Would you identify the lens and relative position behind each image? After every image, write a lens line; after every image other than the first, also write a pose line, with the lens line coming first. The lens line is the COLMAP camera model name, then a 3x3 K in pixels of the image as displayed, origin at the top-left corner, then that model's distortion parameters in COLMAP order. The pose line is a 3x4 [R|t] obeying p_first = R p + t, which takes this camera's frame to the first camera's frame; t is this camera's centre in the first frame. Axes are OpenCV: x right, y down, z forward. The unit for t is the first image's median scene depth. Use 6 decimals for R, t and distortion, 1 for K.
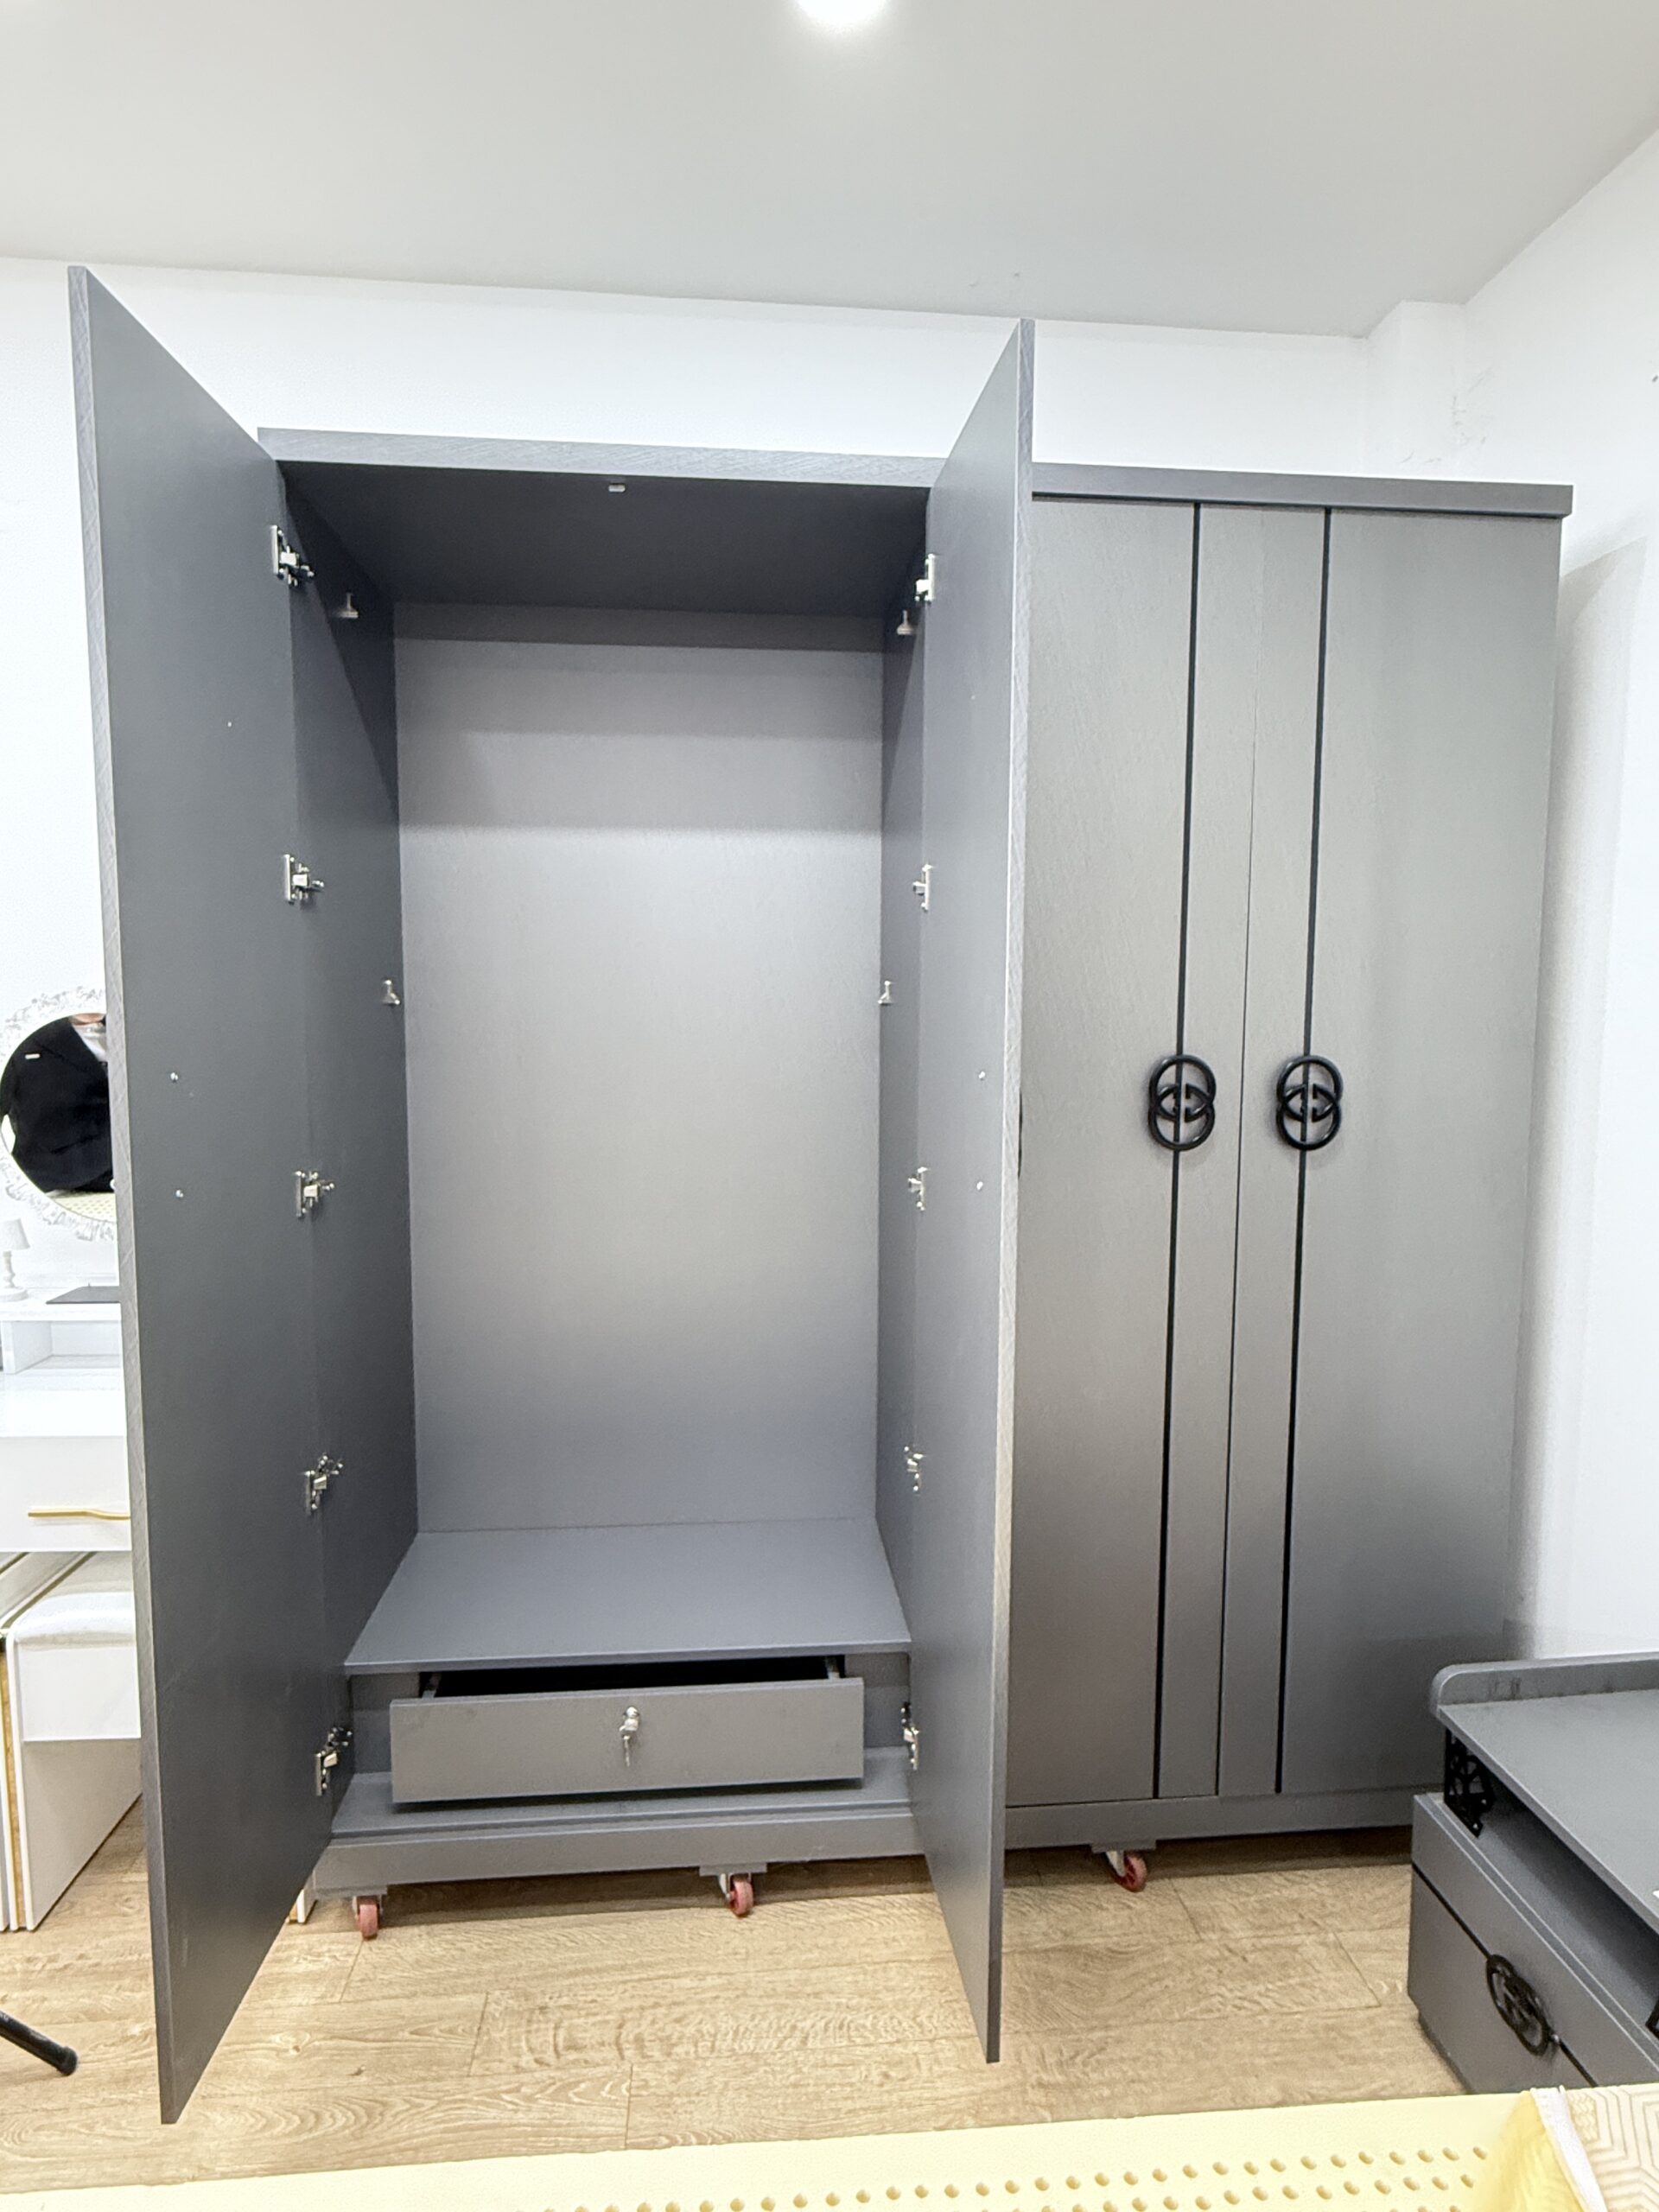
lens RADIAL K [[1209.4, 0, 829.8], [0, 1209.4, 1112.4], [0, 0, 1]] dist [0.005090, 0.001148]
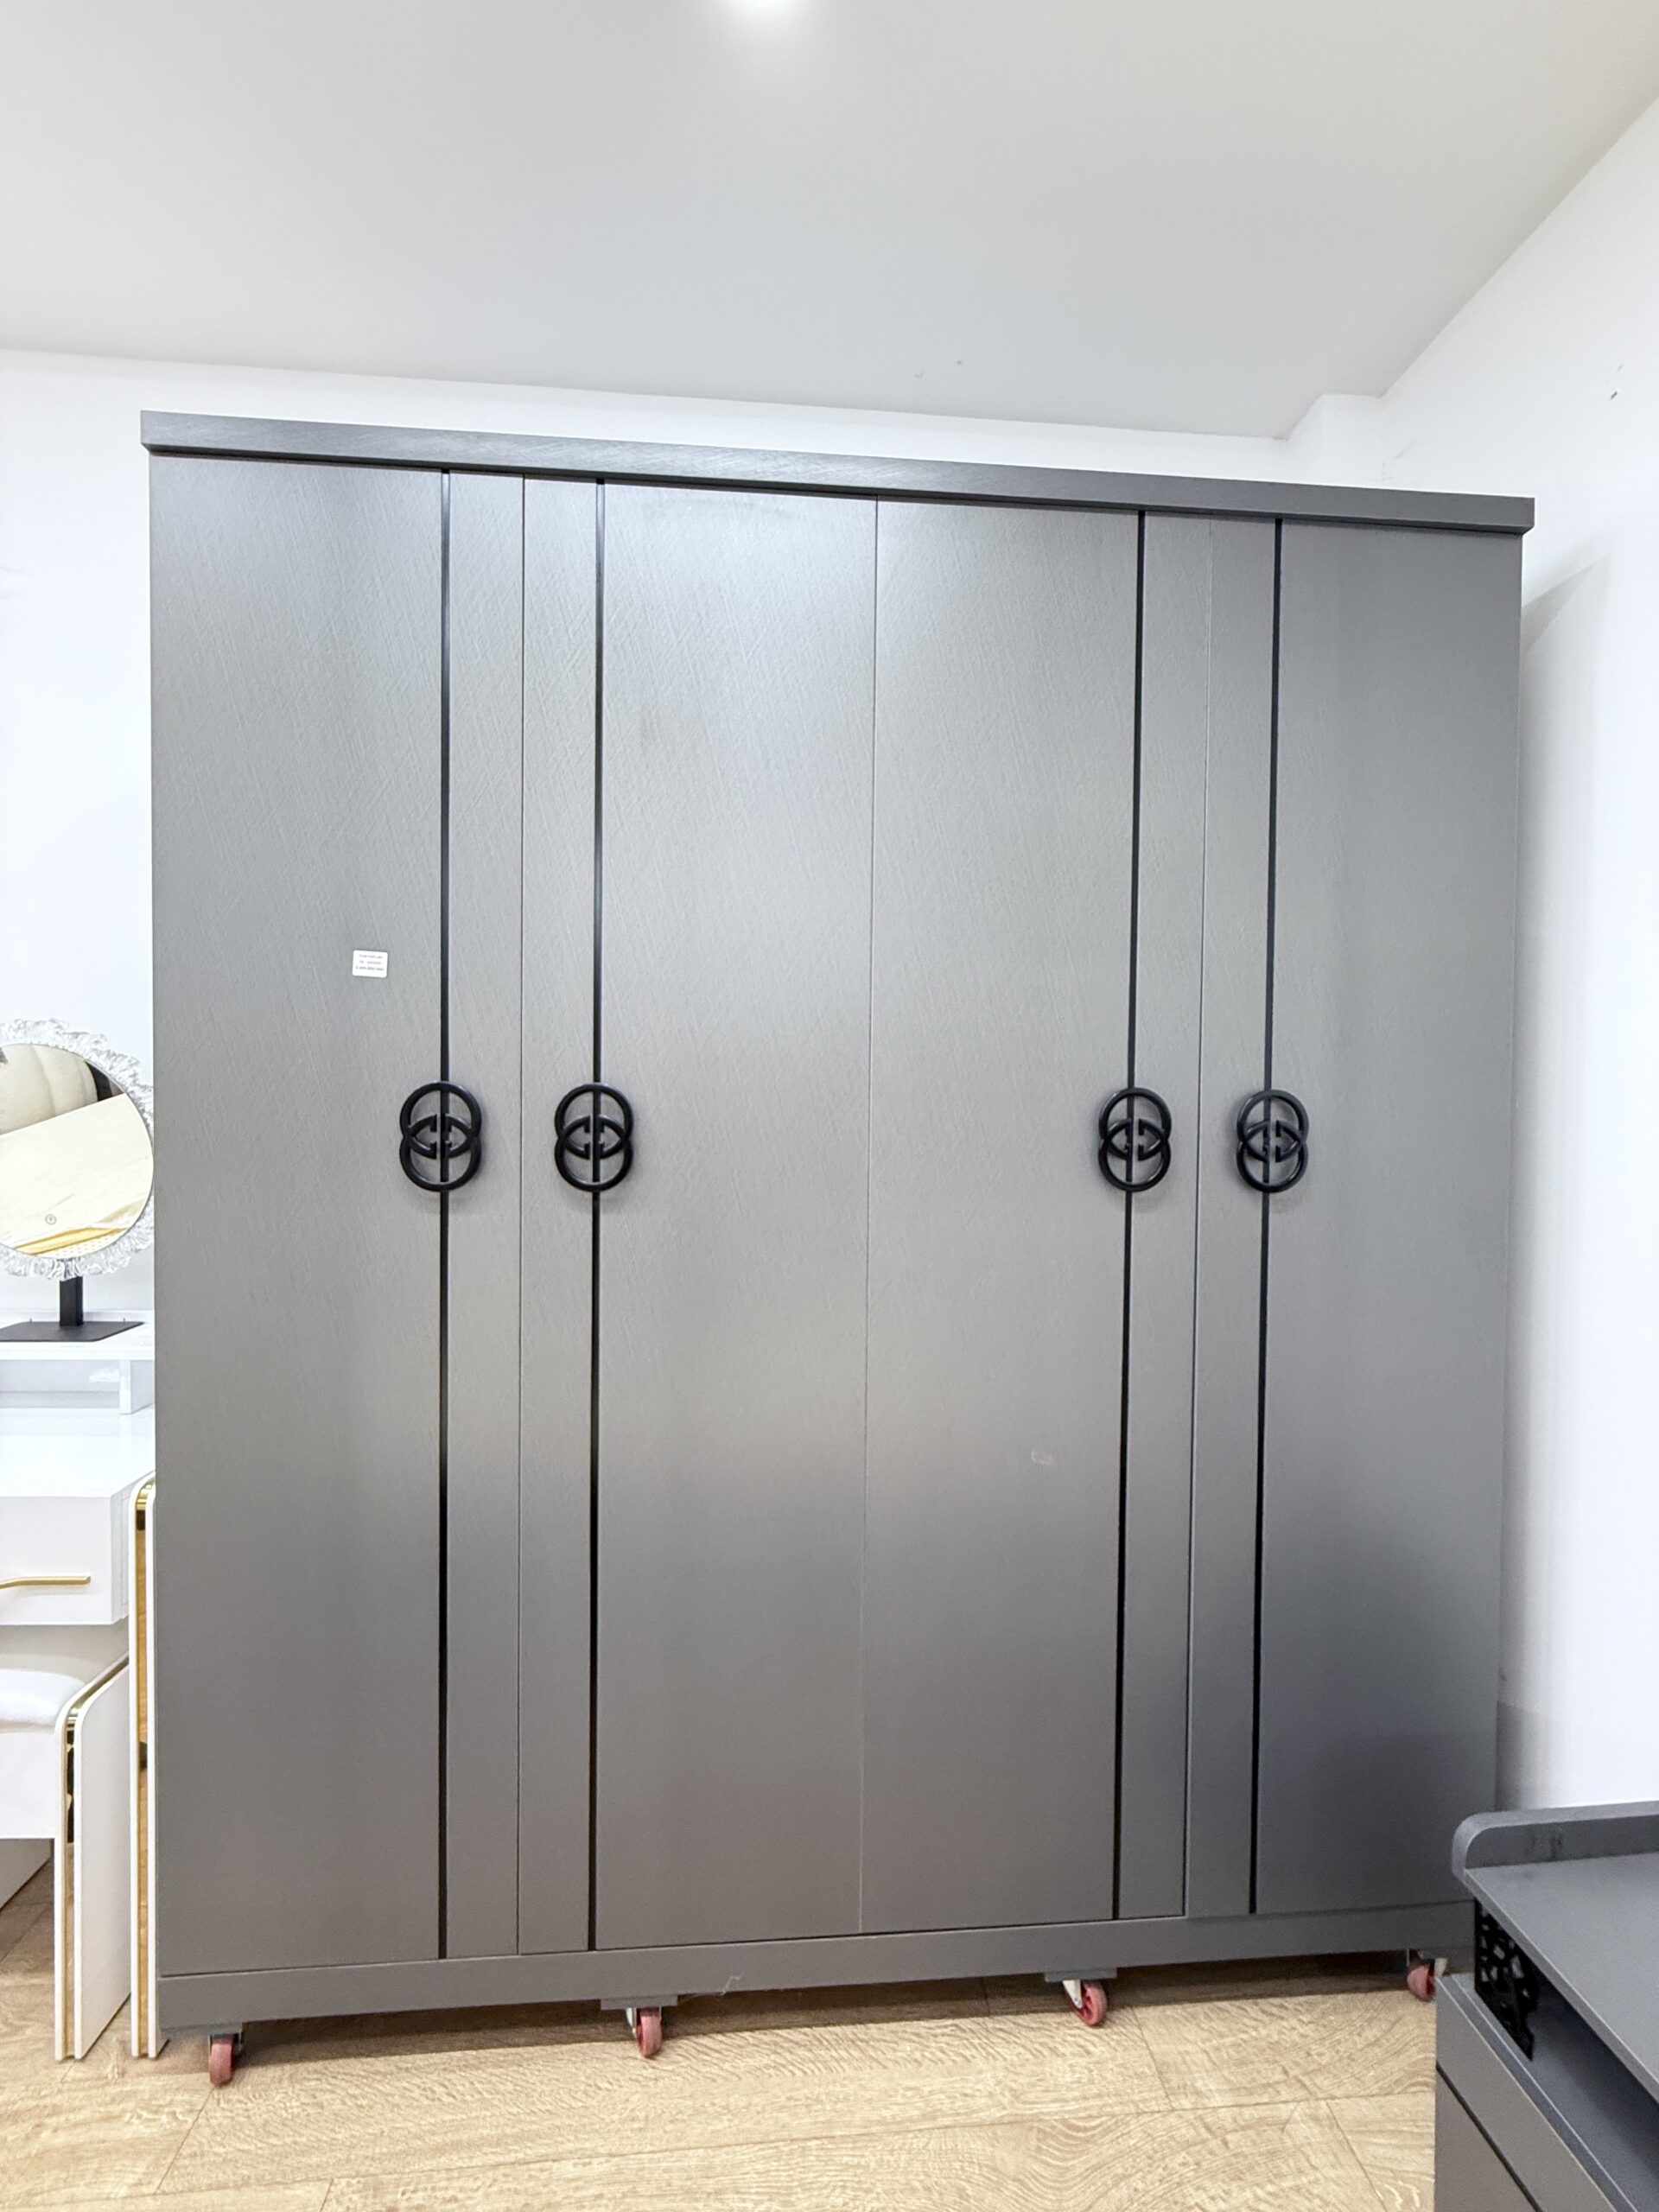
lens RADIAL K [[893.7, 0, 831.0], [0, 893.7, 1106.6], [0, 0, 1]] dist [0.006954, -0.000830]
pose [[0.999856, 0.006071, -0.015856, 0.069111], [-0.007142, 0.997633, -0.068388, 0.014996], [0.015403, 0.068491, 0.997533, 0.308916]]
